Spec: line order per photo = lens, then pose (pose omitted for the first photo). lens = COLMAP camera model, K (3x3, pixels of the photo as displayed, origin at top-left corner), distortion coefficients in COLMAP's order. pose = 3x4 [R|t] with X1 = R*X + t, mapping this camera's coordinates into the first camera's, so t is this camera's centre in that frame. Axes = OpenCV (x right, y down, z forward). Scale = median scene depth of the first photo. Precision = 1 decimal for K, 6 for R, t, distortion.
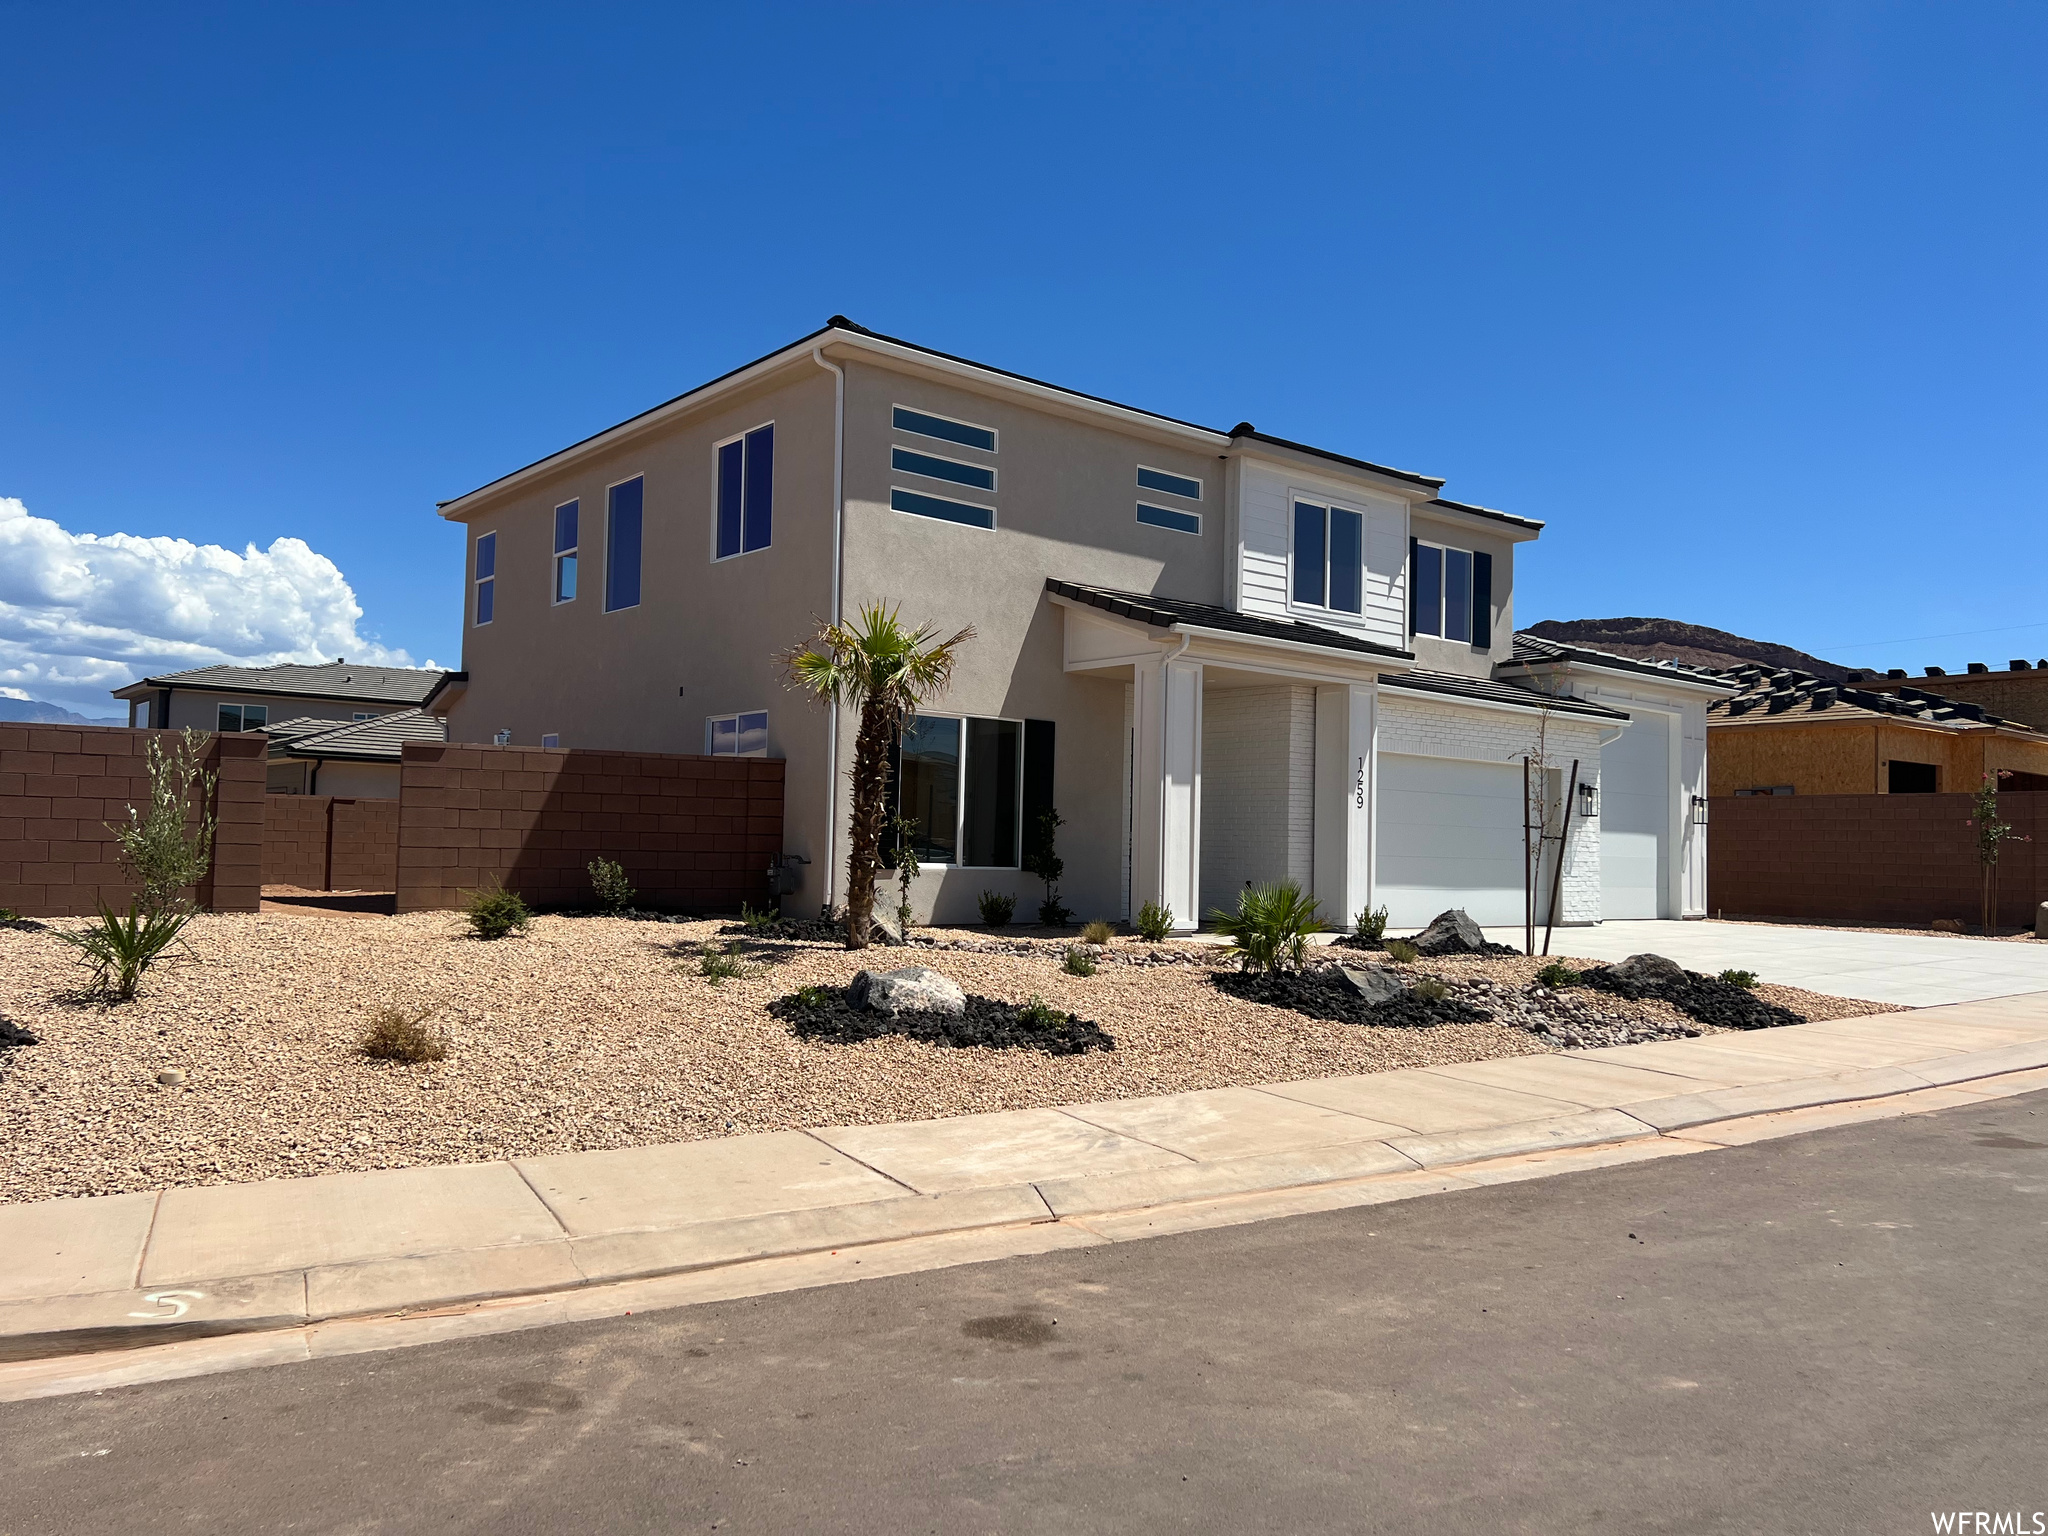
lens RADIAL K [[1562.3, 0, 1024.0], [0, 1562.3, 768.0], [0, 0, 1]] dist [0.042921, -0.008402]
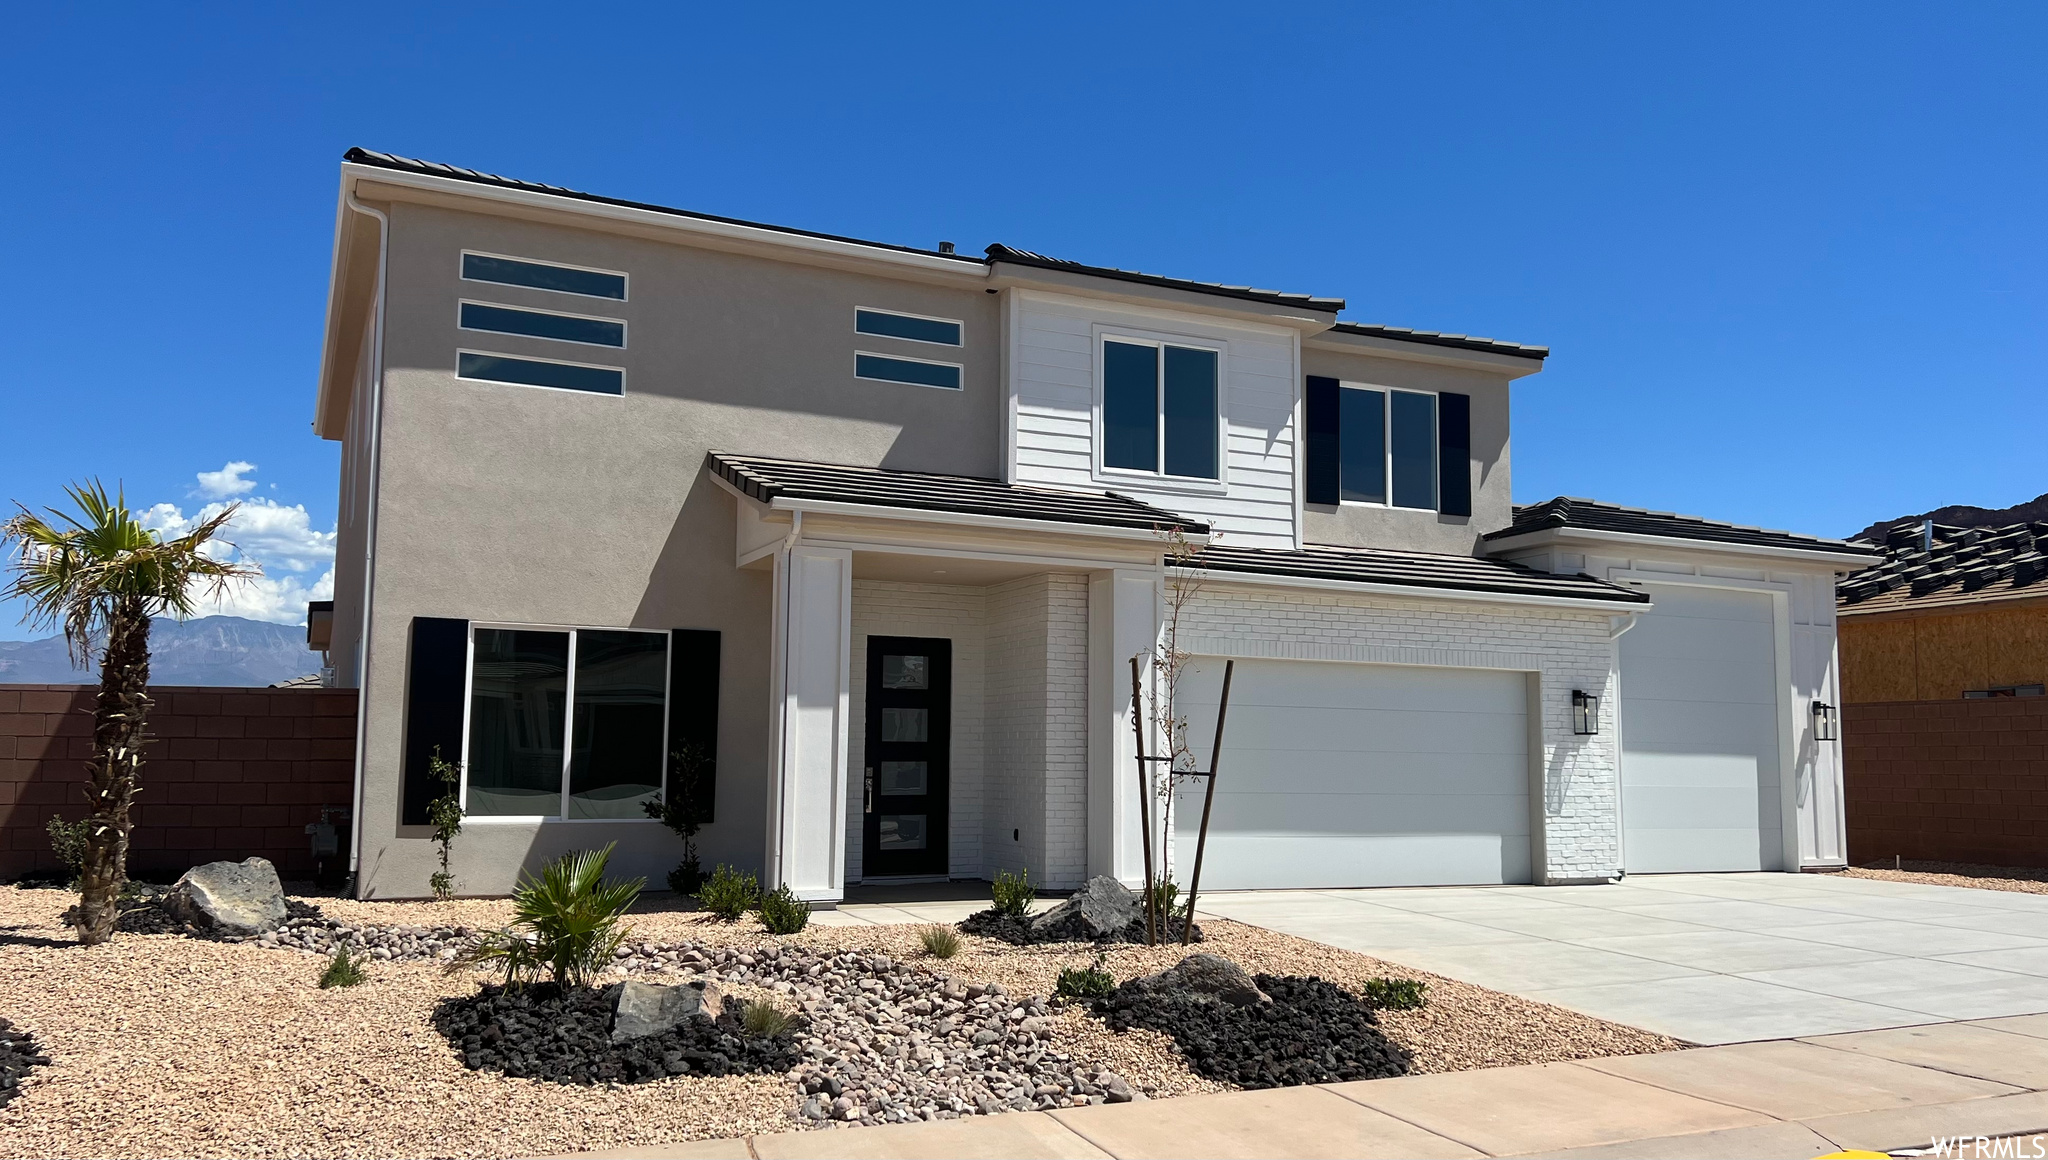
lens RADIAL K [[1626.1, 0, 1024.0], [0, 1626.1, 580.0], [0, 0, 1]] dist [0.088508, -0.184771]
pose [[0.970969, -0.042494, -0.235402, 0.319735], [0.026867, 0.997241, -0.069200, 0.005058], [0.237693, 0.060866, 0.969431, 0.203987]]
